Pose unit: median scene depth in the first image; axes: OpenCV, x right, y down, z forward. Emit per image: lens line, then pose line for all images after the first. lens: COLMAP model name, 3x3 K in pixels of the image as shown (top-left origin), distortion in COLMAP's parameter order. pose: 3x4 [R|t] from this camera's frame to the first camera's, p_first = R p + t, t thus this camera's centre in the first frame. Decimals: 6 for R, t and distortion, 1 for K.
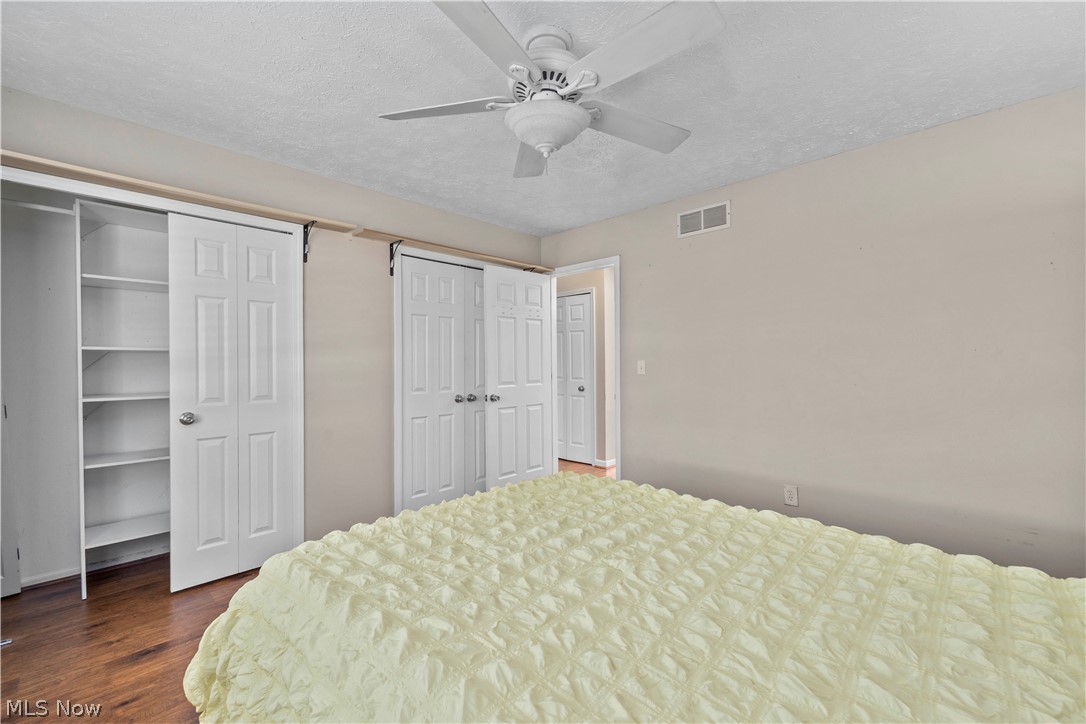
lens RADIAL K [[440.6, 0, 543.0], [0, 440.6, 362.0], [0, 0, 1]] dist [0.010165, -0.002727]
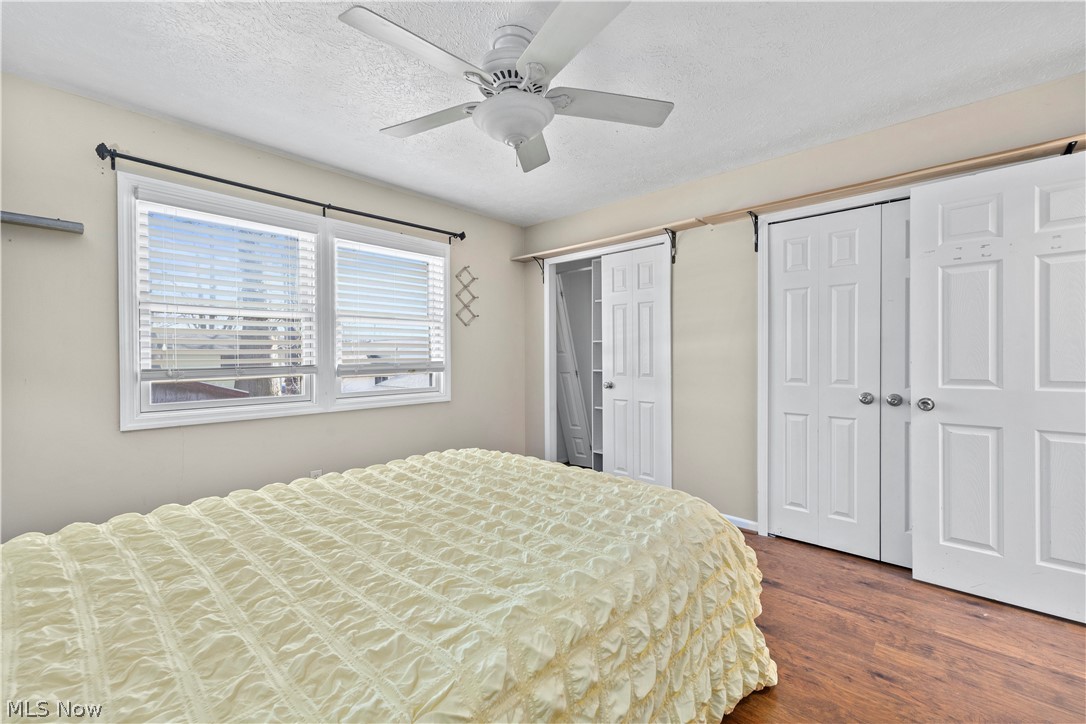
lens RADIAL K [[443.0, 0, 562.4], [0, 443.0, 356.6], [0, 0, 1]] dist [0.002152, 0.000141]
pose [[0.053926, 0.015063, -0.998431, 0.521456], [0.012230, 0.999801, 0.015744, 0.000501], [0.998470, -0.013060, 0.053732, 0.527233]]
